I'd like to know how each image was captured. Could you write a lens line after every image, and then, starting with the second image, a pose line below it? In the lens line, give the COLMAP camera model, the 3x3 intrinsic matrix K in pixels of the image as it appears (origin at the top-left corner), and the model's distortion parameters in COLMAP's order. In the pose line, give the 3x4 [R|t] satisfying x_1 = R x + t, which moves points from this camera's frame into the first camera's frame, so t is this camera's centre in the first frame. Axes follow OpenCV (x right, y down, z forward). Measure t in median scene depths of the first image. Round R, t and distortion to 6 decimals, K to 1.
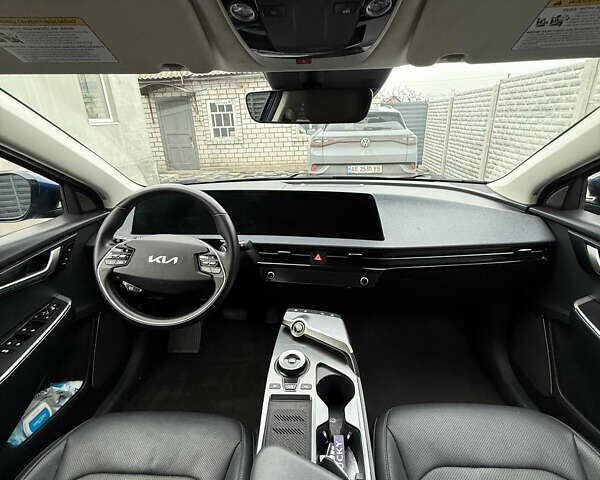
lens RADIAL K [[312.2, 0, 304.8], [0, 312.2, 235.8], [0, 0, 1]] dist [-0.007353, -0.000808]
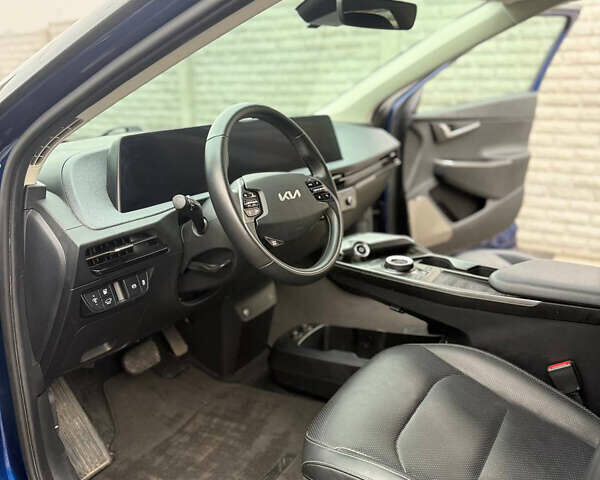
lens RADIAL K [[560.9, 0, 294.0], [0, 560.9, 240.7], [0, 0, 1]] dist [0.011652, 0.000000]
pose [[0.471287, -0.231430, 0.851075, -0.311582], [0.316066, 0.945187, 0.081998, 0.013610], [-0.823402, 0.230351, 0.518602, 0.054672]]
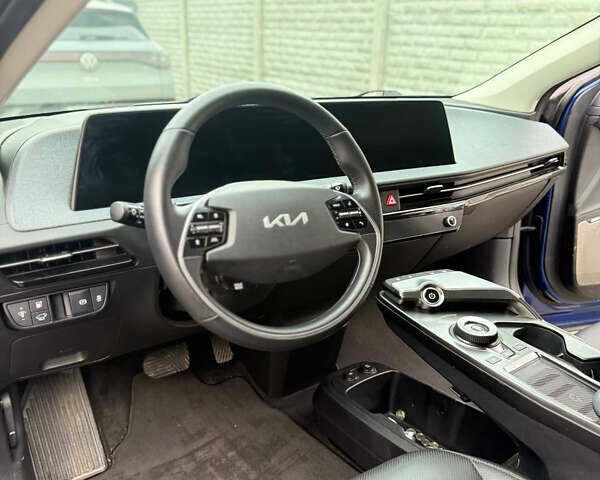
lens RADIAL K [[560.9, 0, 299.7], [0, 560.9, 242.4], [0, 0, 1]] dist [0.011652, 0.000000]
pose [[0.771411, -0.177279, 0.611144, -0.196009], [0.177660, 0.982220, 0.060670, 0.011258], [-0.611034, 0.061774, 0.789191, 0.038661]]
